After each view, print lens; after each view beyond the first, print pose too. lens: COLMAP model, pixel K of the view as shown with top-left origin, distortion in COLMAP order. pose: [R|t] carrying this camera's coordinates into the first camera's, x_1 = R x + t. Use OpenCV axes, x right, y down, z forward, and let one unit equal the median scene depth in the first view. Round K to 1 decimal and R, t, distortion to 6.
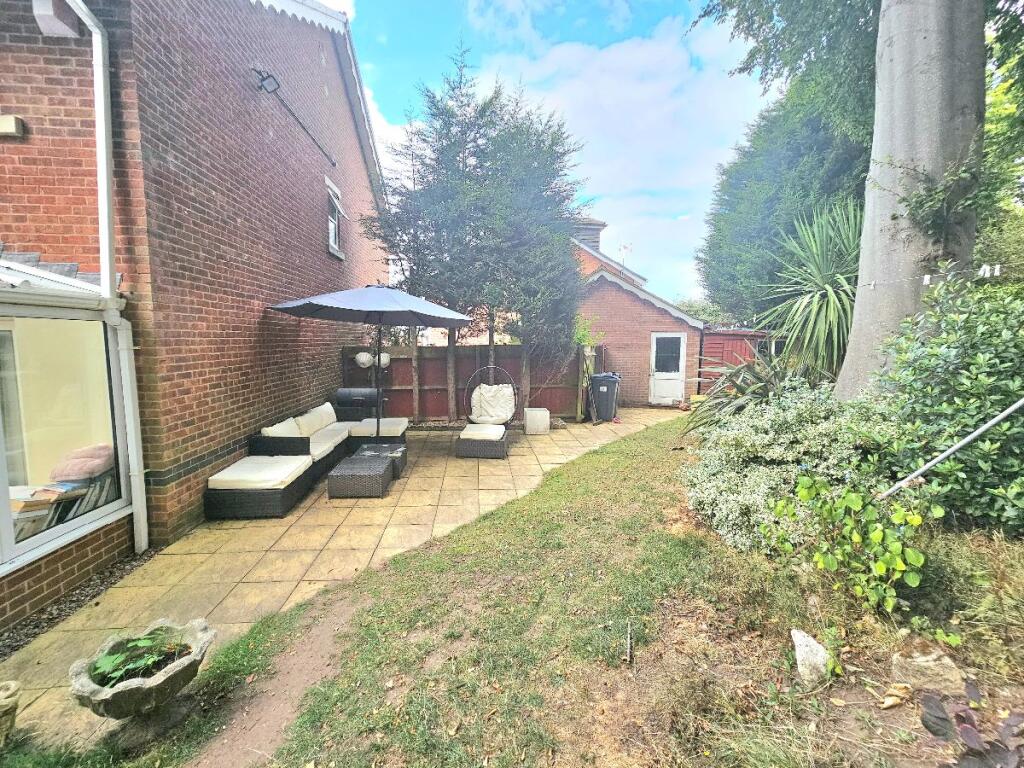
lens RADIAL K [[409.1, 0, 509.1], [0, 409.1, 372.2], [0, 0, 1]] dist [0.000378, -0.000093]
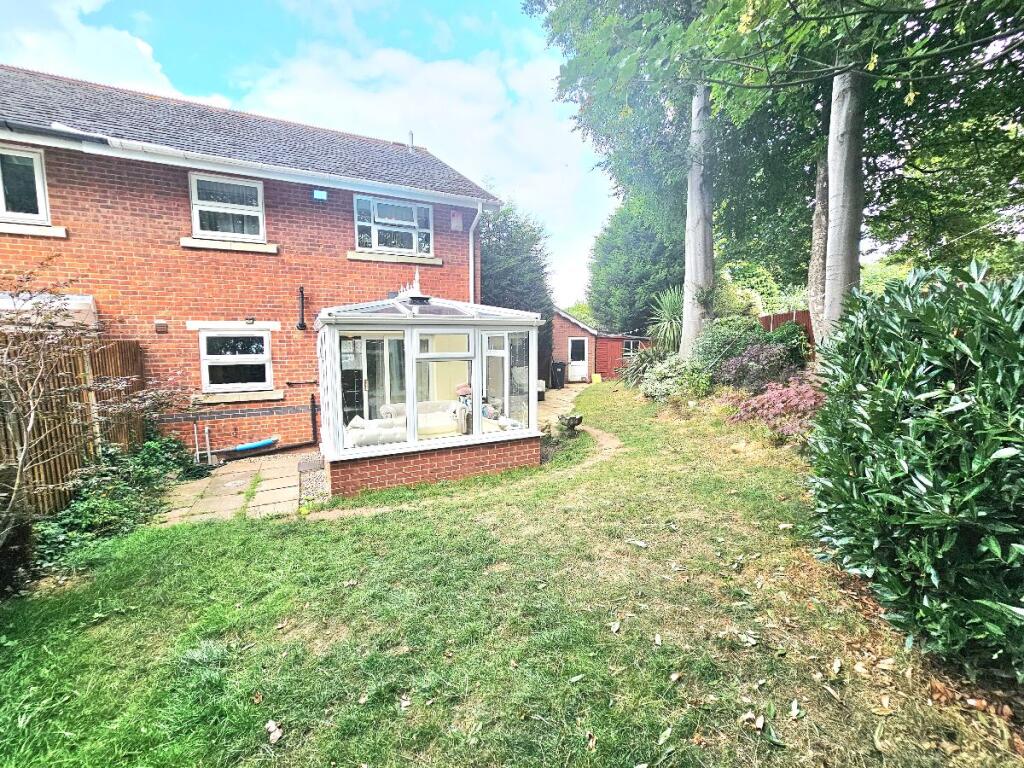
lens RADIAL K [[417.2, 0, 512.0], [0, 417.2, 384.0], [0, 0, 1]] dist [-0.043860, -0.000020]
pose [[0.917483, -0.054187, 0.394068, -0.522910], [0.049459, 0.998530, 0.022153, 0.041901], [-0.394689, -0.000835, 0.918814, -0.438326]]
